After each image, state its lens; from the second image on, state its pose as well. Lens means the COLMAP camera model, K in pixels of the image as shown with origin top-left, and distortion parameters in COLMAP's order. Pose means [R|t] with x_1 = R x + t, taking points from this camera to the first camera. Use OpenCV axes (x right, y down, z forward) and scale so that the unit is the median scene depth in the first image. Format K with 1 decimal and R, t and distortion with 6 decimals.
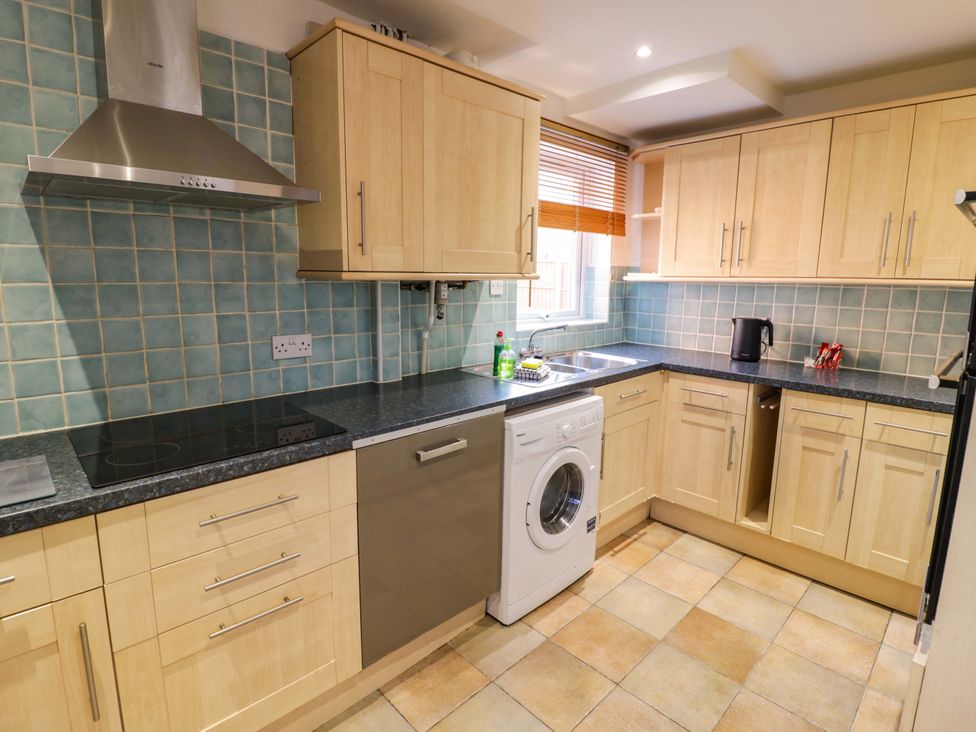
lens RADIAL K [[507.2, 0, 487.4], [0, 507.2, 356.1], [0, 0, 1]] dist [0.002062, -0.014524]
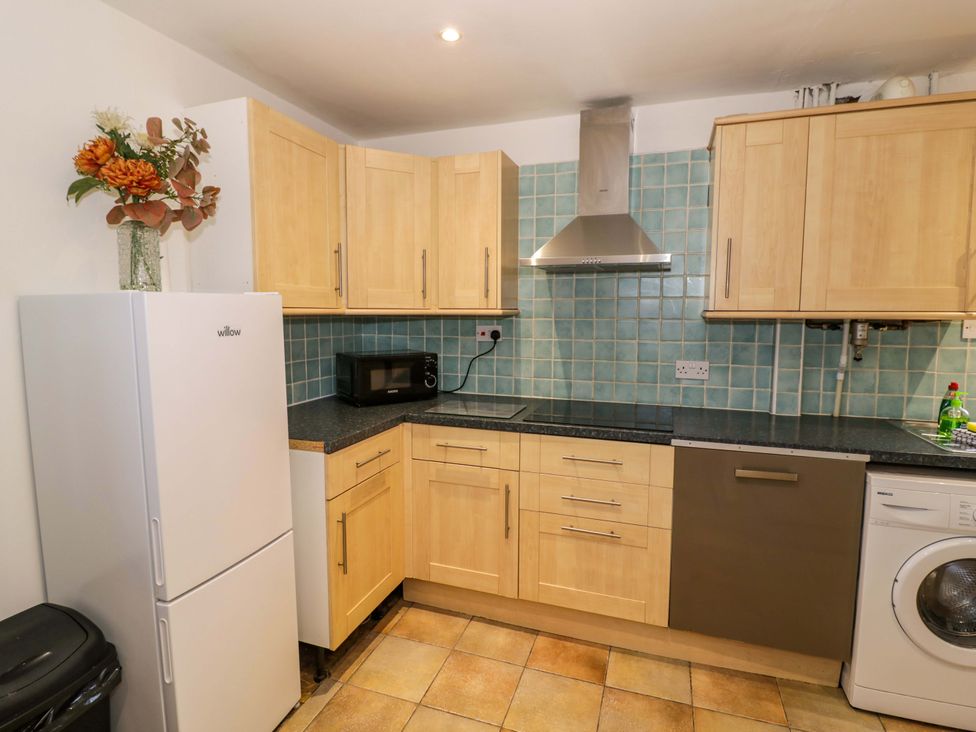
lens RADIAL K [[507.2, 0, 487.4], [0, 507.2, 356.1], [0, 0, 1]] dist [0.002062, -0.014524]
pose [[0.447230, 0.069986, -0.891677, 0.576426], [-0.139622, 0.990175, 0.007688, 0.009613], [0.883454, 0.121059, 0.452607, -0.035580]]
